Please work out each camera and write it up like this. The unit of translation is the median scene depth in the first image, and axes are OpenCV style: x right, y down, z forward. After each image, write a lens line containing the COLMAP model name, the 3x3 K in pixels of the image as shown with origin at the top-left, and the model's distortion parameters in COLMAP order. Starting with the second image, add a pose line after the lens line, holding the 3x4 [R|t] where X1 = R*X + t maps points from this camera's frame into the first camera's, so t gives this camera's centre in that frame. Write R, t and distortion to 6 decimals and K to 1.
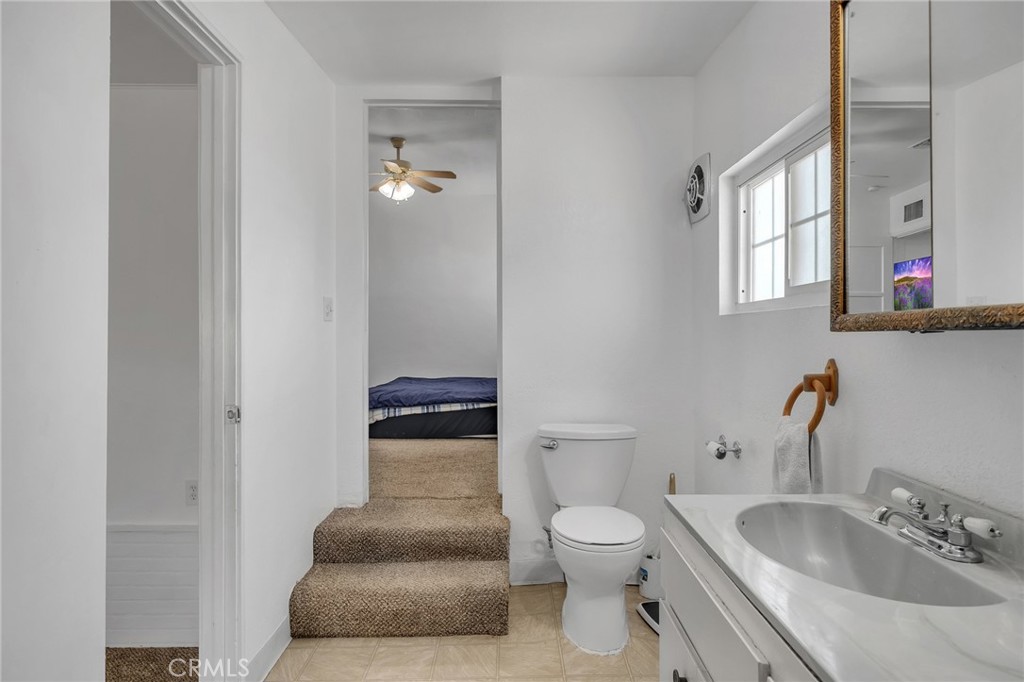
lens RADIAL K [[601.0, 0, 513.6], [0, 601.0, 336.4], [0, 0, 1]] dist [0.000238, 0.000042]
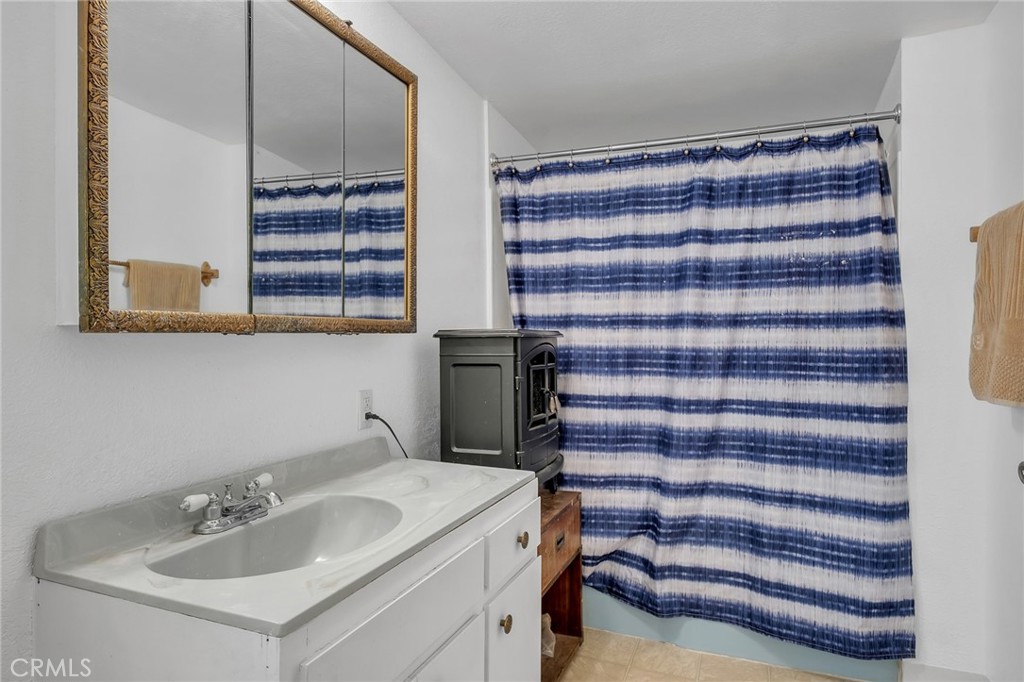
lens RADIAL K [[601.0, 0, 513.6], [0, 601.0, 336.4], [0, 0, 1]] dist [0.000238, 0.000042]
pose [[-0.927827, -0.001922, 0.373007, -0.194129], [-0.000155, 0.999989, 0.004766, -0.007901], [-0.373012, 0.004364, -0.927816, 1.754945]]
